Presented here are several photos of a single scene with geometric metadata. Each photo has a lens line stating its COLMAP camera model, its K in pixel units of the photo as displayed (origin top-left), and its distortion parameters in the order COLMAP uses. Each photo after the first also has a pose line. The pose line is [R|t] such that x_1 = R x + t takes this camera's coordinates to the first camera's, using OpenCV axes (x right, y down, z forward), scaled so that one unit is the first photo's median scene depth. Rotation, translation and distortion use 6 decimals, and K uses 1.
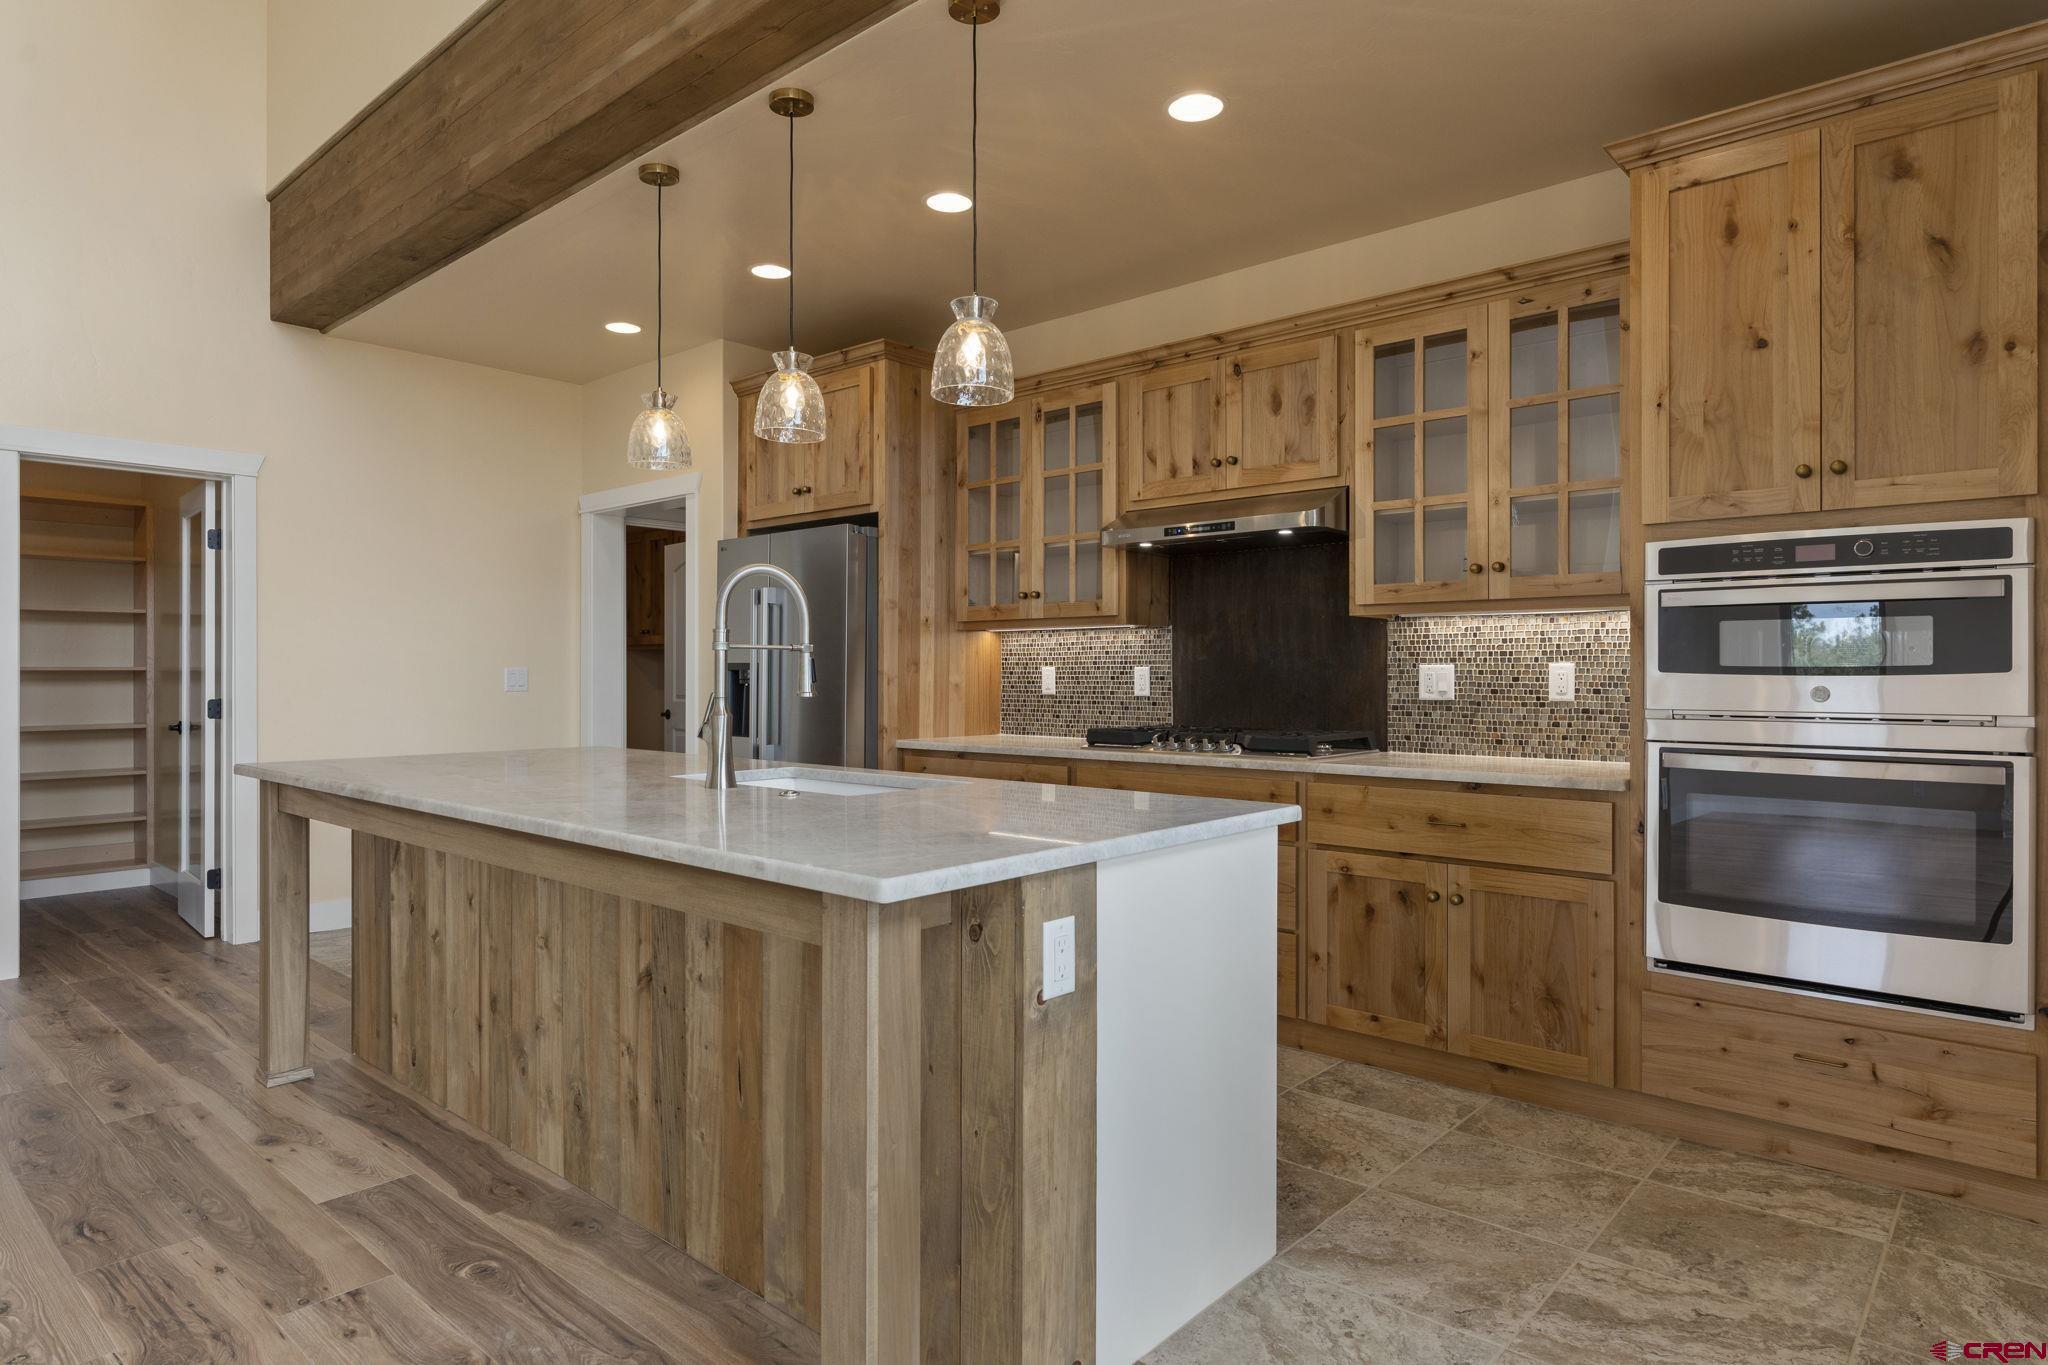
lens RADIAL K [[1162.0, 0, 1018.2], [0, 1162.0, 674.7], [0, 0, 1]] dist [-0.000834, 0.000191]
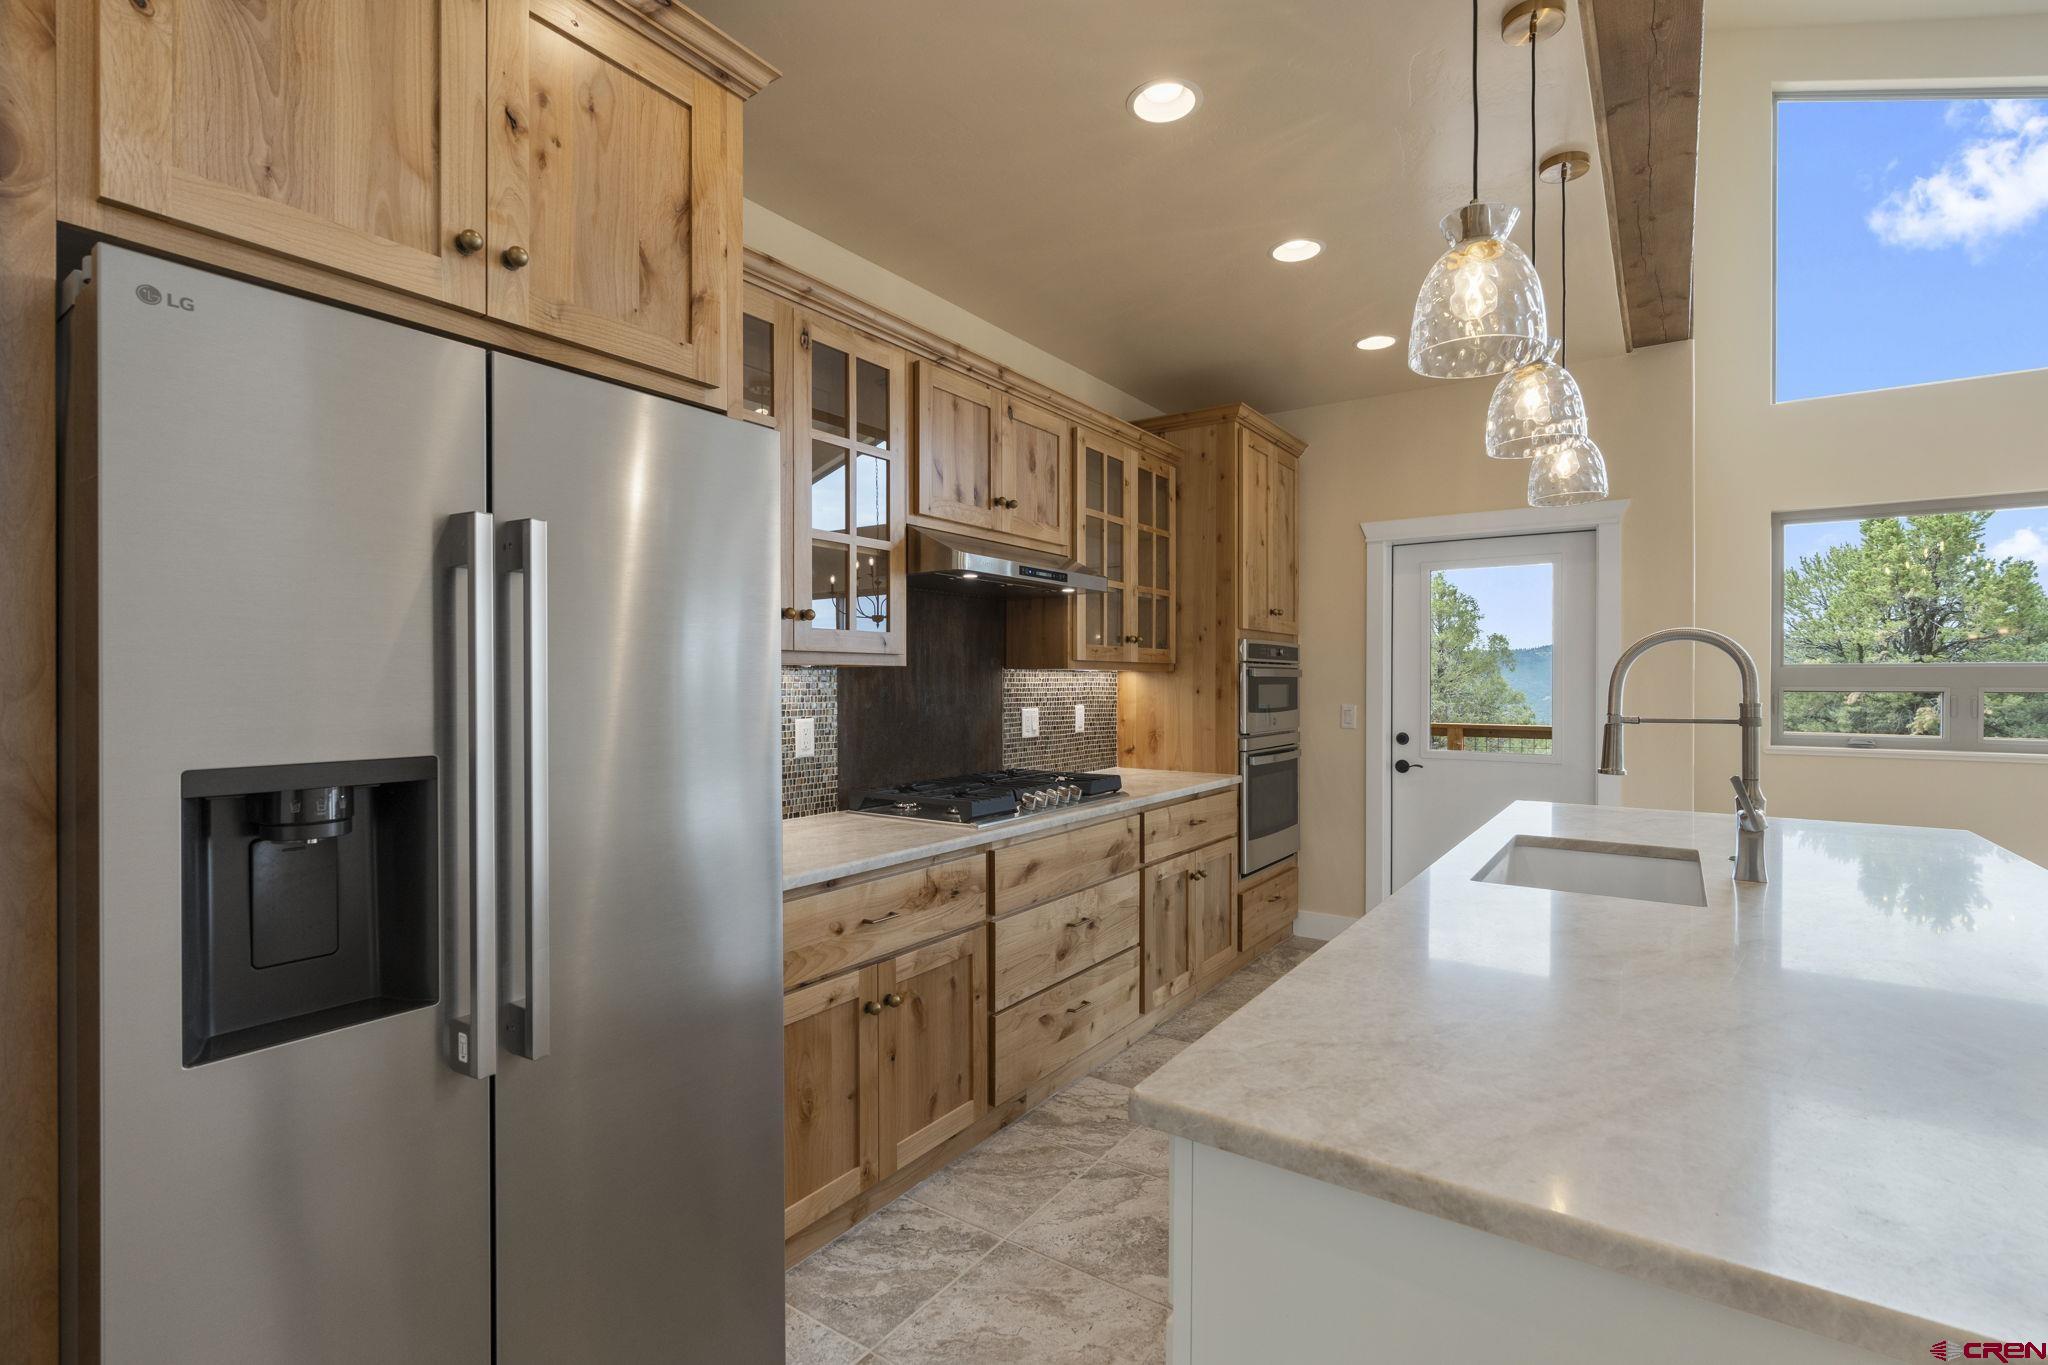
lens RADIAL K [[919.2, 0, 1029.0], [0, 919.2, 680.6], [0, 0, 1]] dist [-0.011993, 0.000510]
pose [[-0.114758, -0.004667, 0.993383, -0.555712], [-0.003200, 0.999986, 0.004328, -0.038627], [-0.993388, -0.002682, -0.114771, 1.026154]]
